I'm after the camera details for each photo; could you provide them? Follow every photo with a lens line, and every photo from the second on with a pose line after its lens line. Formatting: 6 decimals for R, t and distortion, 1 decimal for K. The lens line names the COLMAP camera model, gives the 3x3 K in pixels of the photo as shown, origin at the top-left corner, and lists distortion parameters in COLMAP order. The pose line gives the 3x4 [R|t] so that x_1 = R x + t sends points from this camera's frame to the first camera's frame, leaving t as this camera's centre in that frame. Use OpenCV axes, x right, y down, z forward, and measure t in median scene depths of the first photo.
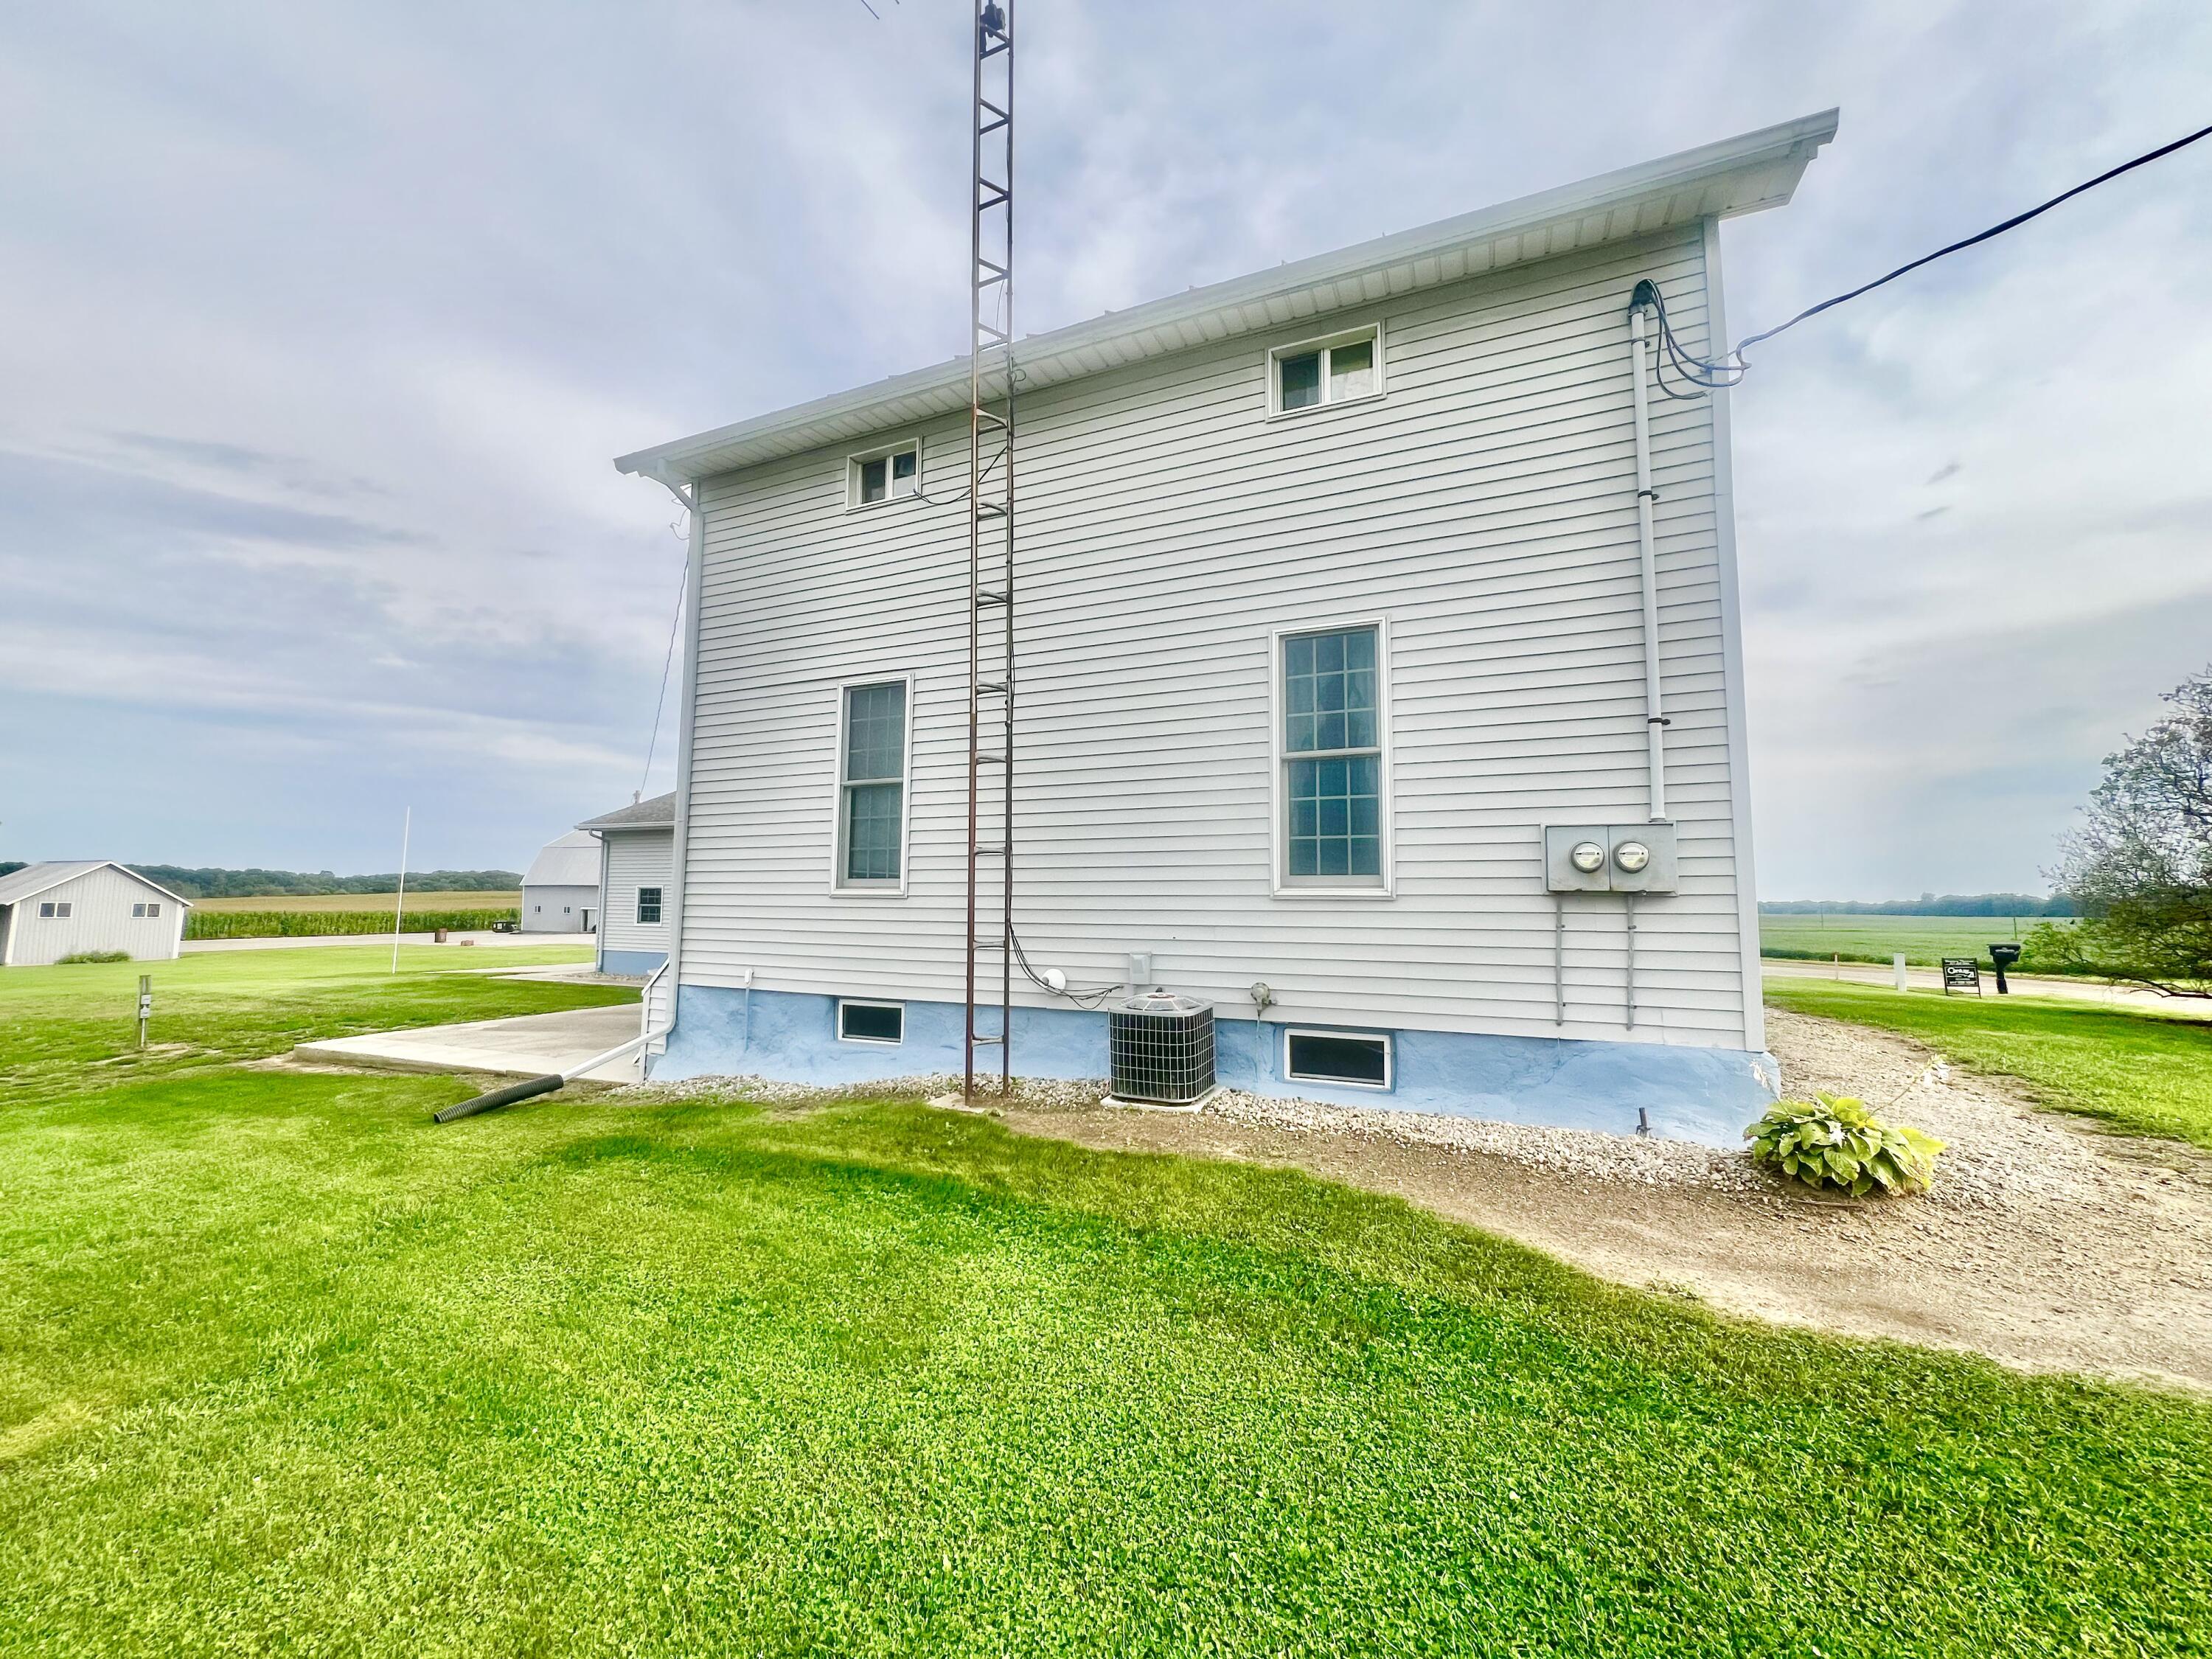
lens RADIAL K [[903.5, 0, 1099.1], [0, 903.5, 825.8], [0, 0, 1]] dist [-0.006223, 0.002777]
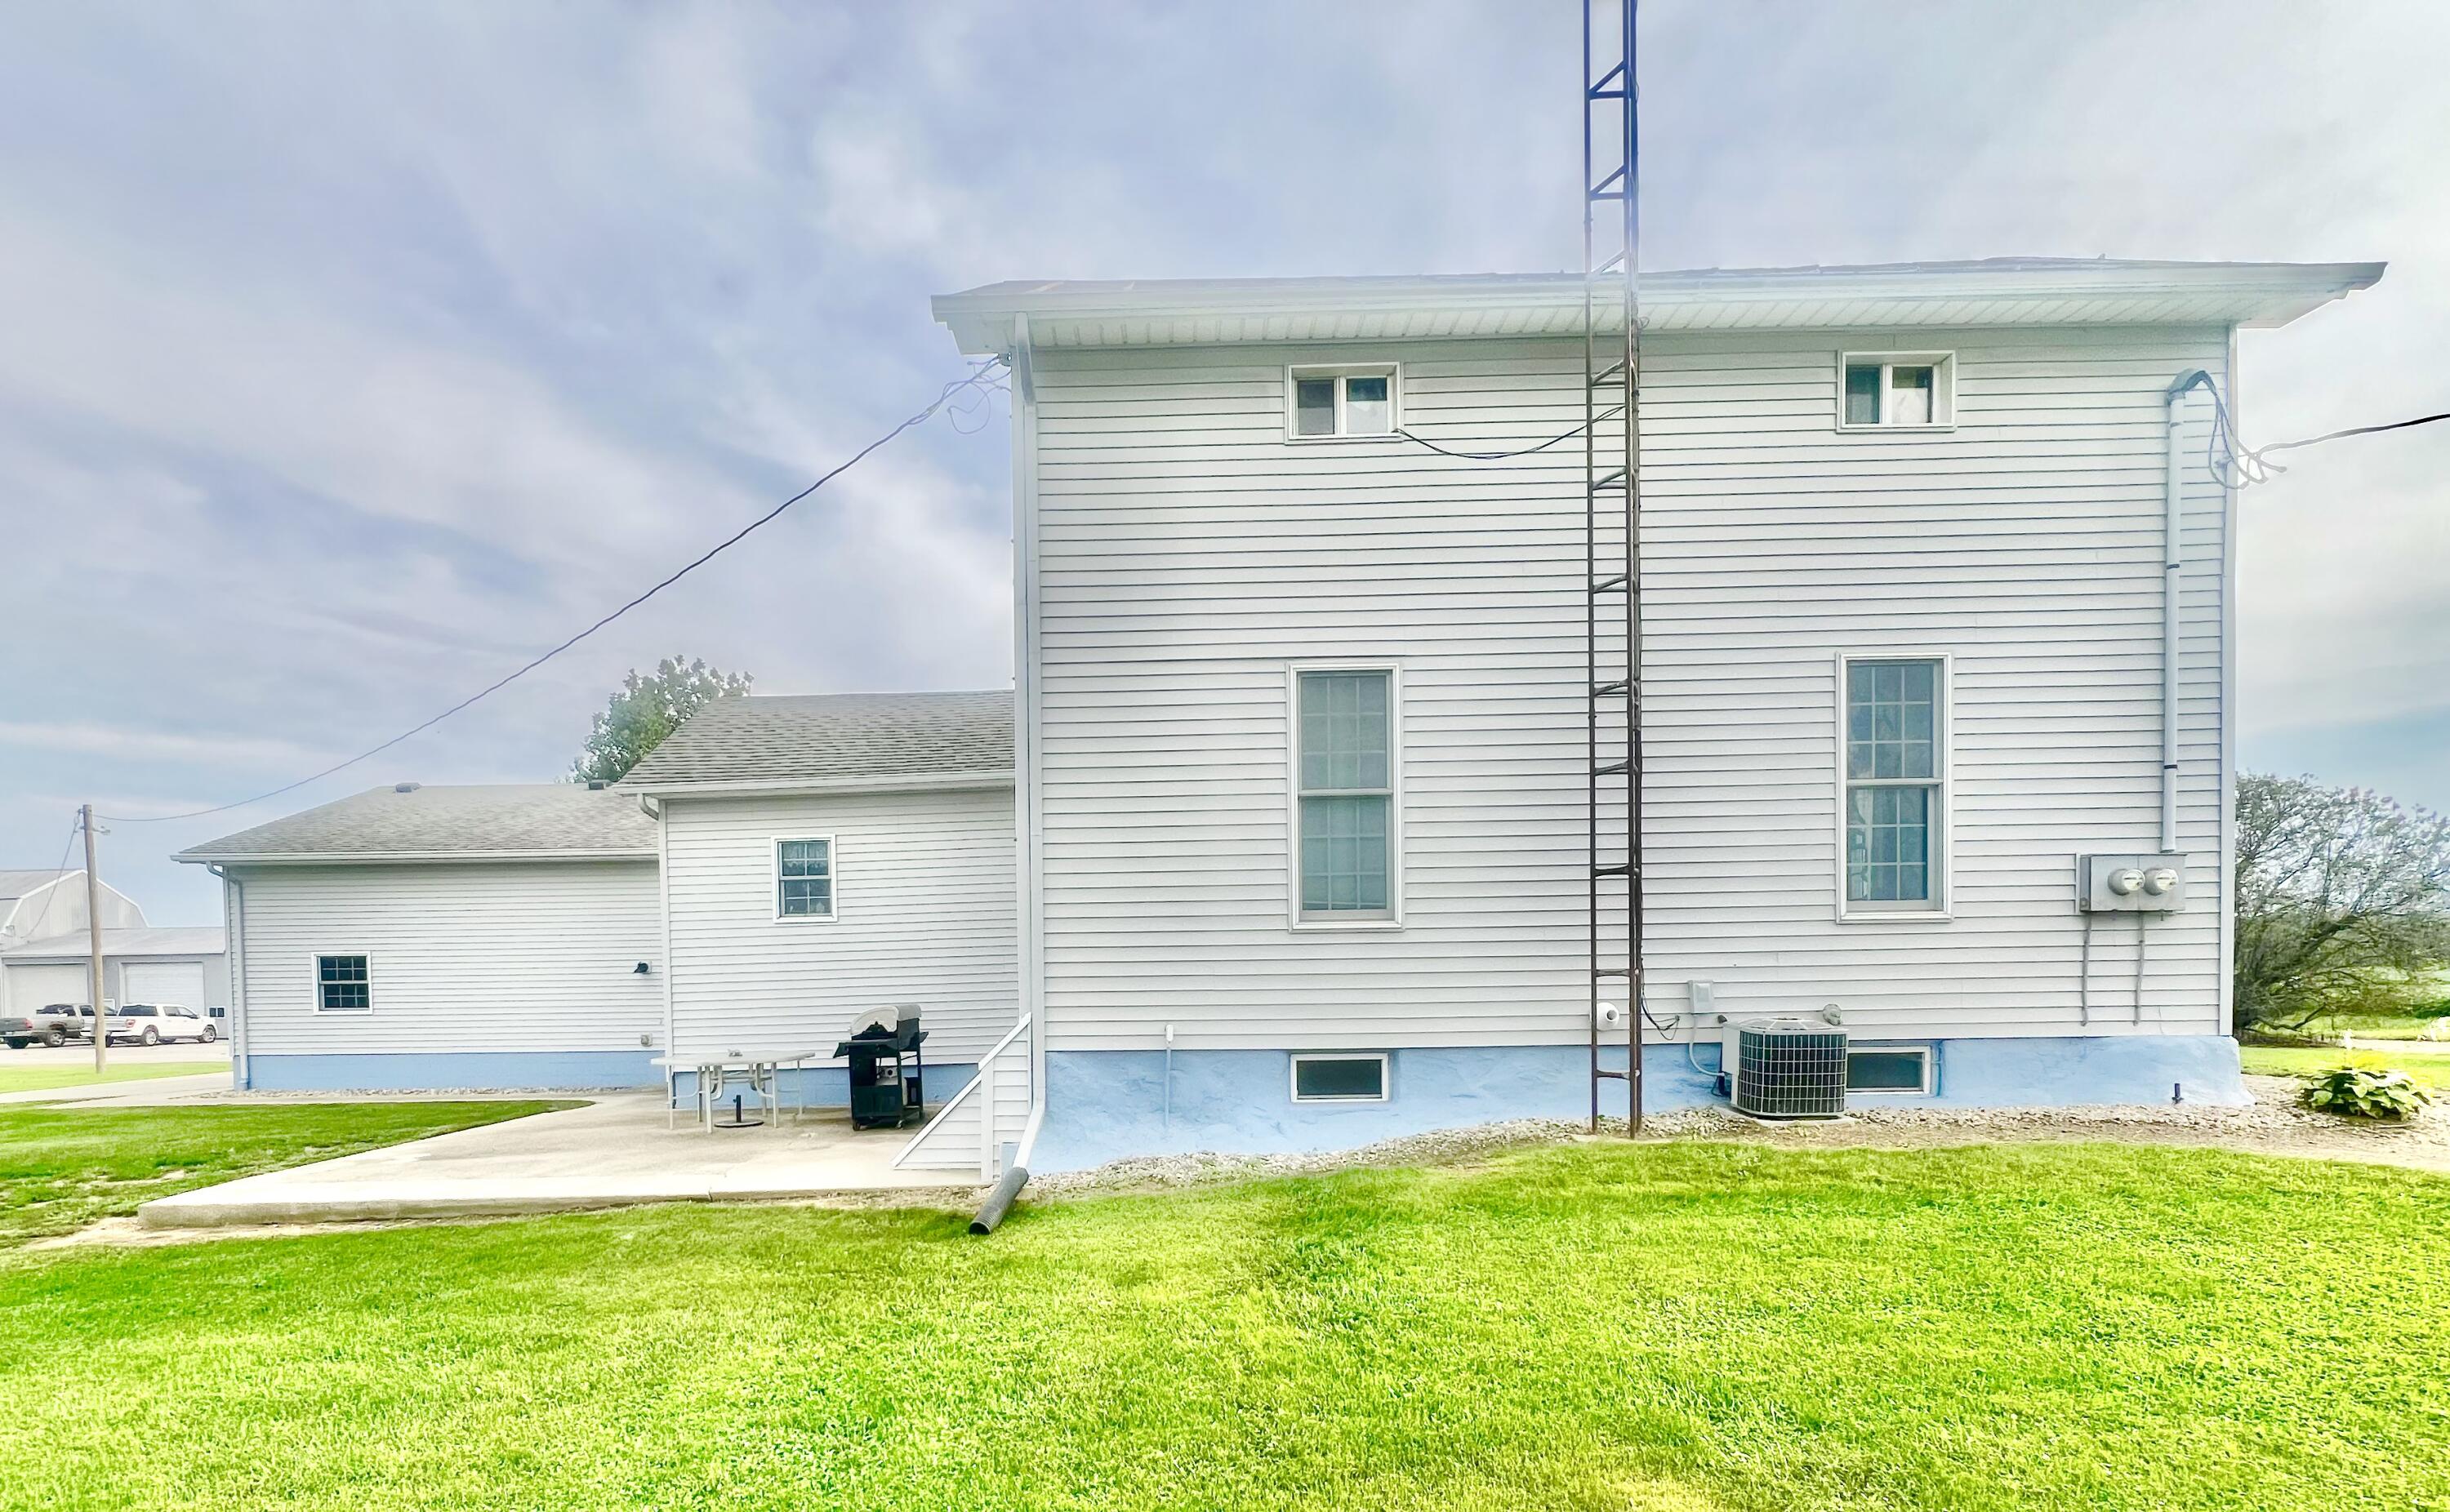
lens RADIAL K [[864.2, 0, 1224.5], [0, 864.2, 961.1], [0, 0, 1]] dist [-0.005304, -0.000306]
pose [[0.914722, -0.031707, 0.402838, -0.818337], [-0.012227, 0.994289, 0.106023, 0.027537], [-0.403899, -0.101907, 0.909110, 0.375125]]
